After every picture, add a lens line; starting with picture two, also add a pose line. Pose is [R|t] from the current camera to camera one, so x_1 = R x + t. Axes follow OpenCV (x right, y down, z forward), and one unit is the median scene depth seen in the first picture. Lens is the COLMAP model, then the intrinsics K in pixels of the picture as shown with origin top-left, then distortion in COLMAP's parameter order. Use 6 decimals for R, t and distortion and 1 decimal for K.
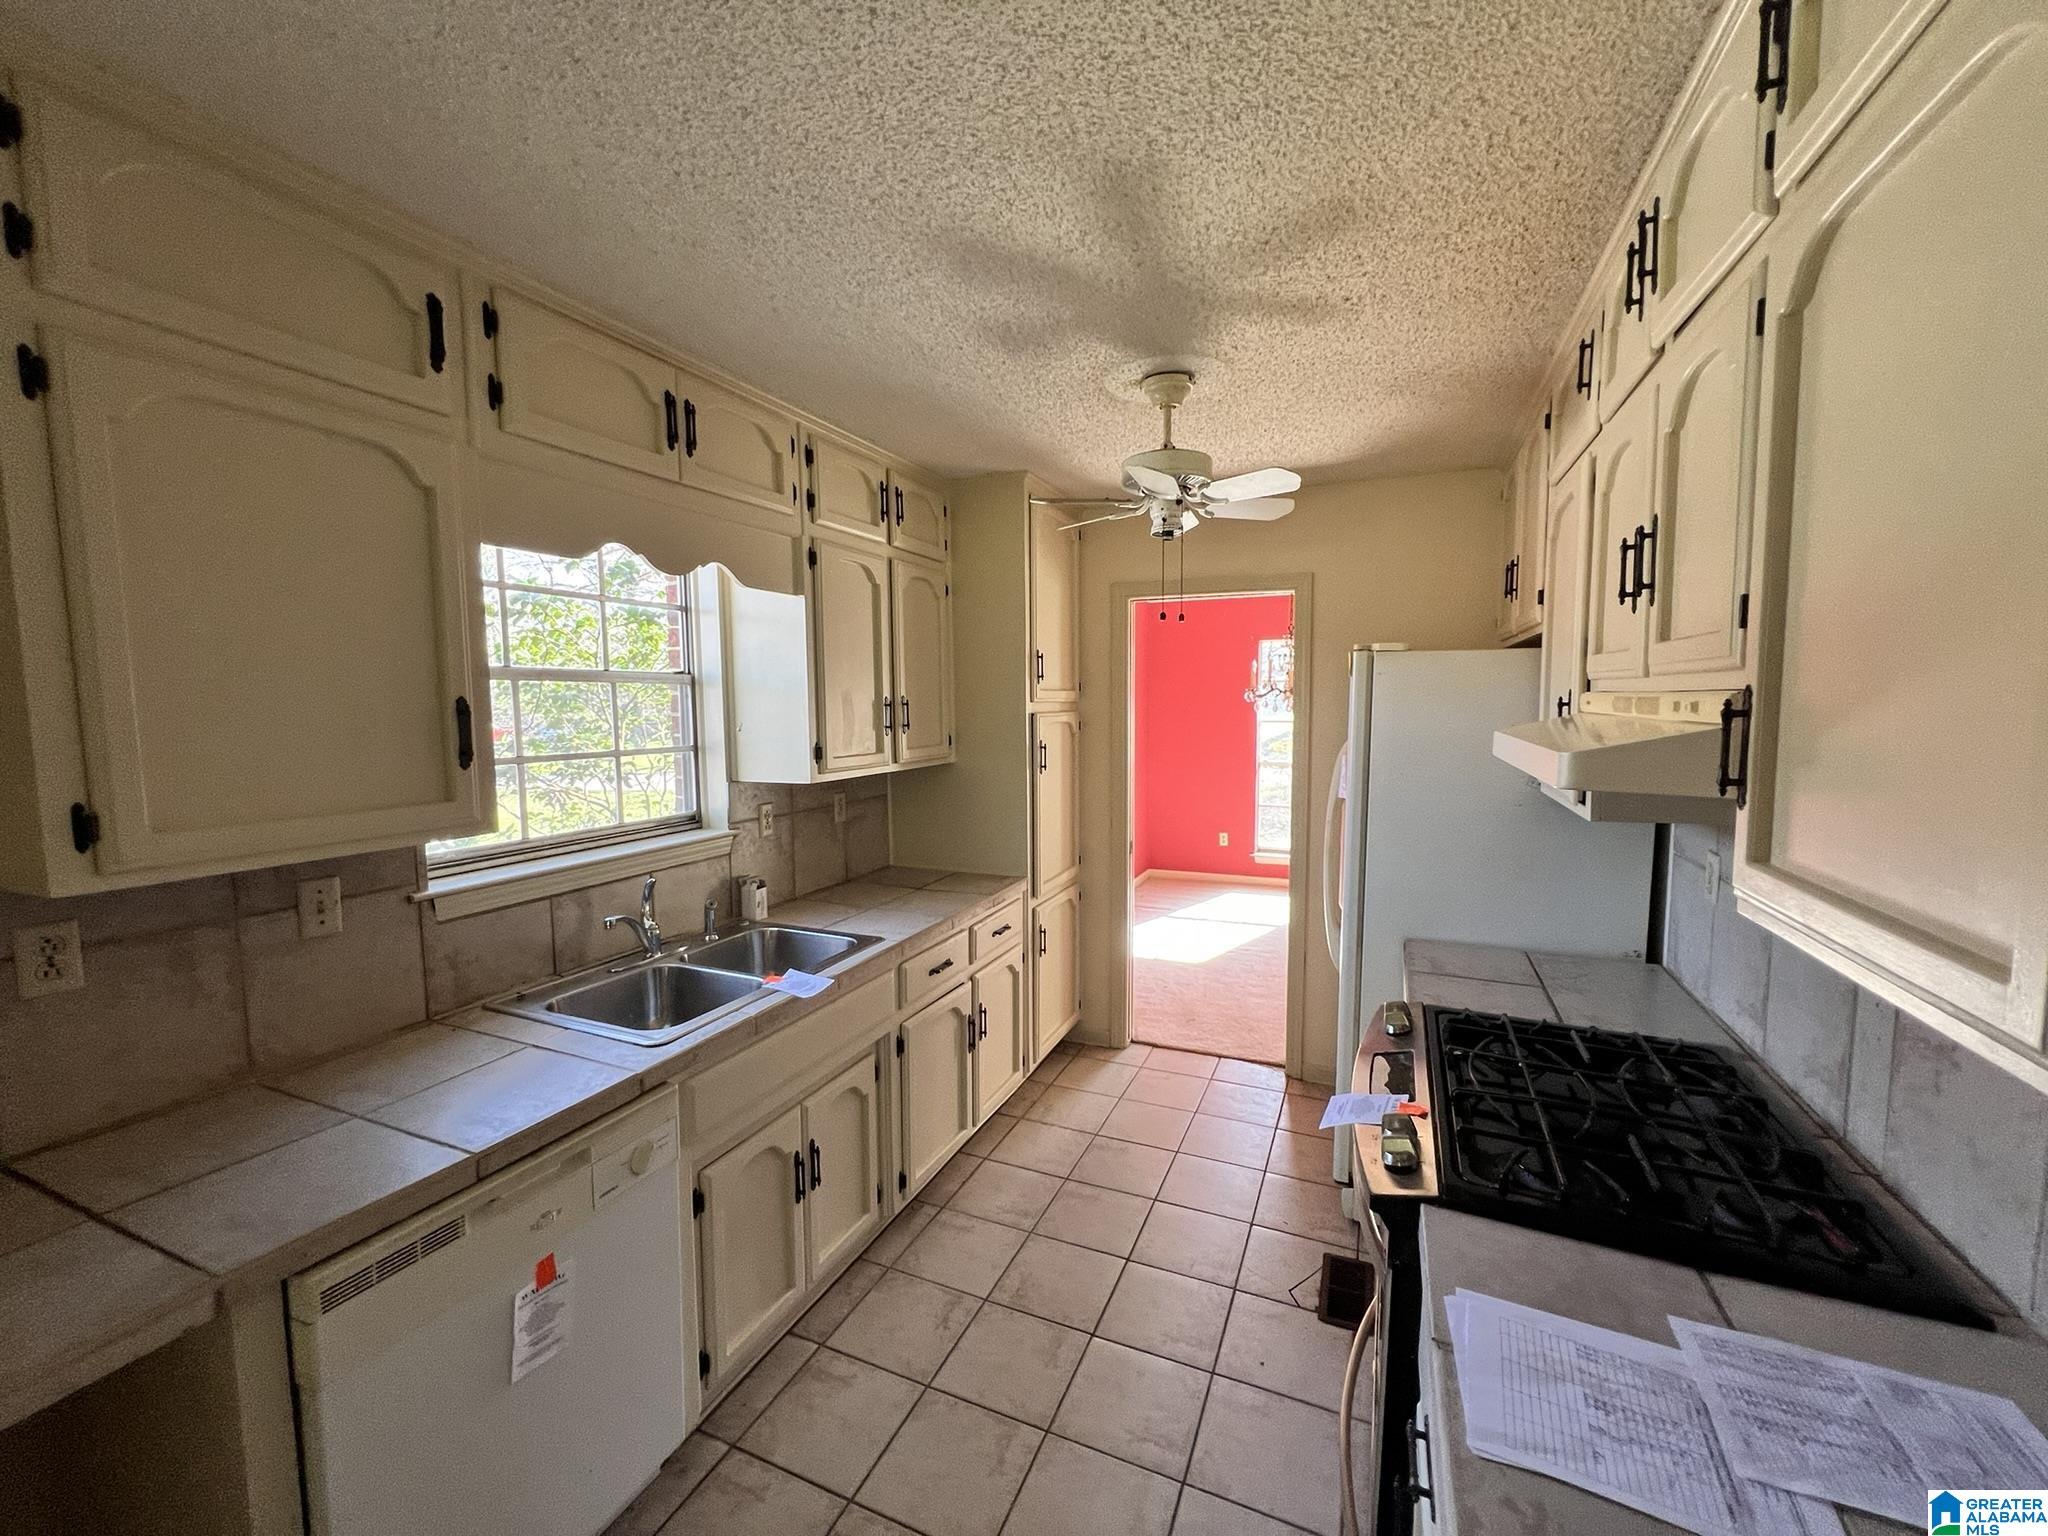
lens RADIAL K [[818.1, 0, 1024.0], [0, 818.1, 768.0], [0, 0, 1]] dist [0.000705, 0.000161]
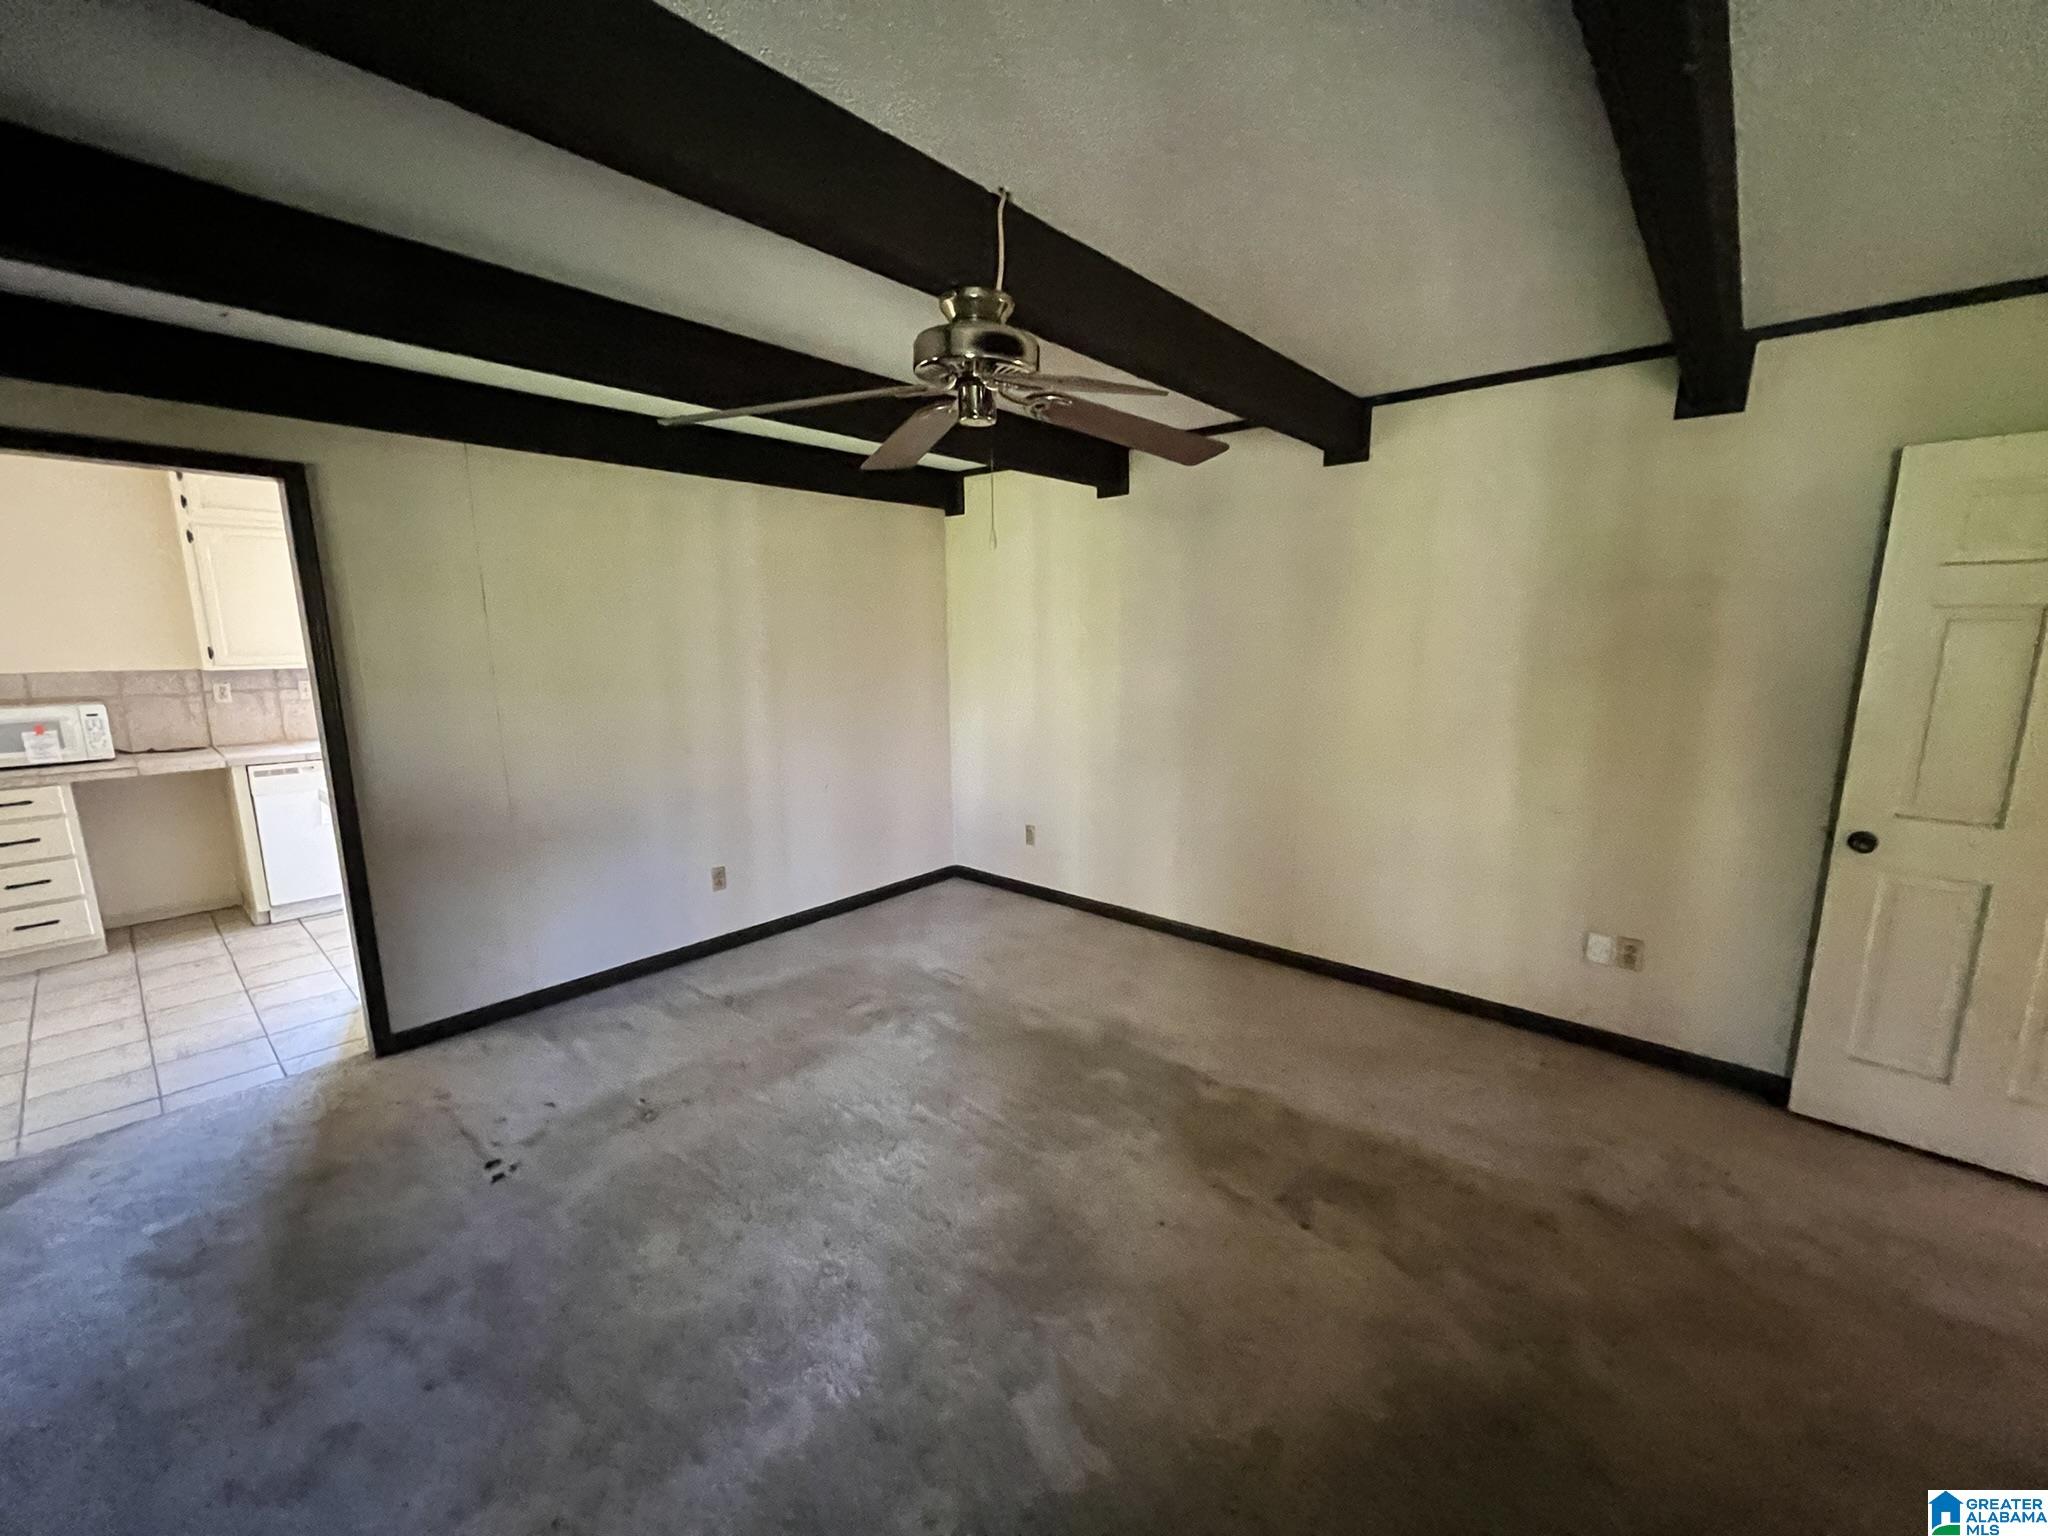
lens RADIAL K [[819.5, 0, 1024.0], [0, 819.5, 768.0], [0, 0, 1]] dist [-0.000027, -0.000009]
pose [[0.953954, 0.058244, -0.294245, 3.295161], [-0.030495, 0.994716, 0.098029, 0.107108], [0.298399, -0.084542, 0.950689, -1.409630]]
